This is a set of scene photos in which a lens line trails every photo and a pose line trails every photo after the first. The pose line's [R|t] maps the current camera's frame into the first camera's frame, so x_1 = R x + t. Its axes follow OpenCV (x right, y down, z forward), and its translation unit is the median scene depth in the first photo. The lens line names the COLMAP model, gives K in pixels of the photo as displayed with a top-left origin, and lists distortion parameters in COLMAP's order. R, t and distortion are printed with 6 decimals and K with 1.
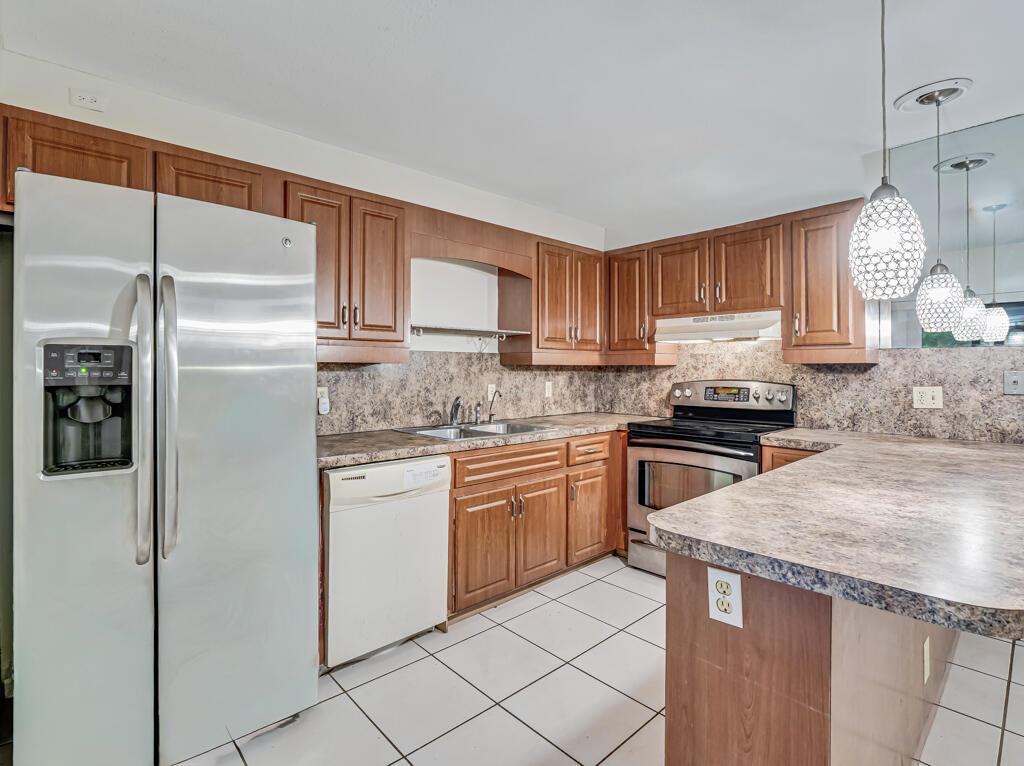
lens RADIAL K [[510.3, 0, 461.6], [0, 510.3, 362.6], [0, 0, 1]] dist [-0.034313, 0.002916]
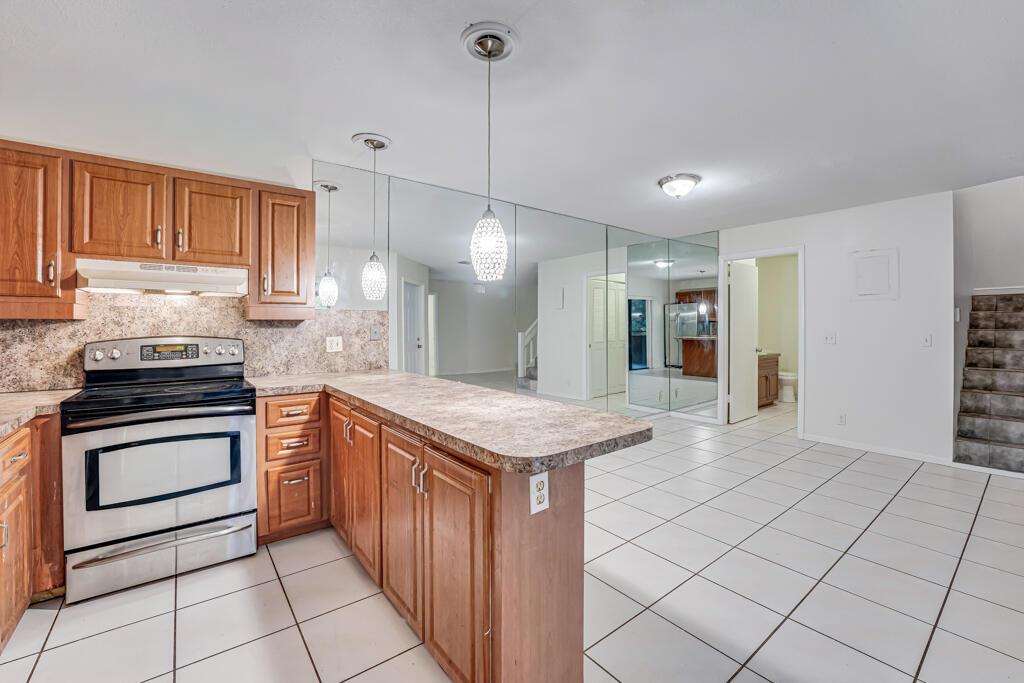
lens RADIAL K [[431.4, 0, 496.6], [0, 431.4, 324.5], [0, 0, 1]] dist [-0.019296, 0.000893]
pose [[0.033008, -0.000450, 0.999455, -0.250085], [-0.011752, 0.999931, 0.000838, 0.005622], [-0.999386, -0.011773, 0.033000, 0.424454]]
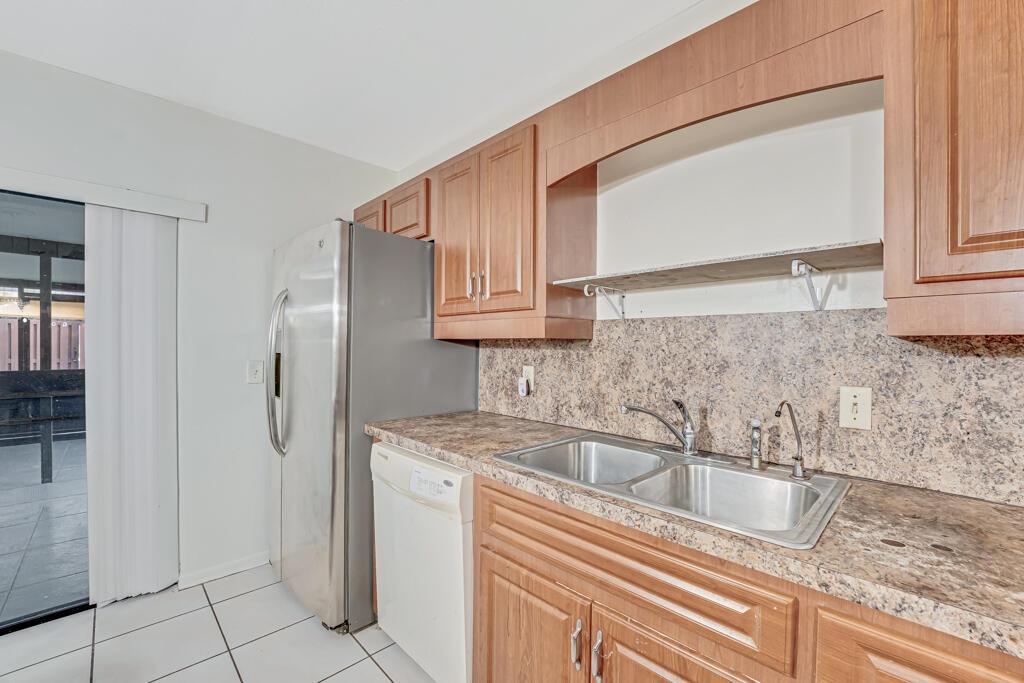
lens RADIAL K [[431.4, 0, 507.5], [0, 431.4, 347.5], [0, 0, 1]] dist [-0.019296, 0.000893]
pose [[0.063480, 0.003805, -0.997976, 0.432367], [0.002747, 0.999988, 0.003988, 0.010761], [0.997979, -0.002994, 0.063469, 0.813288]]
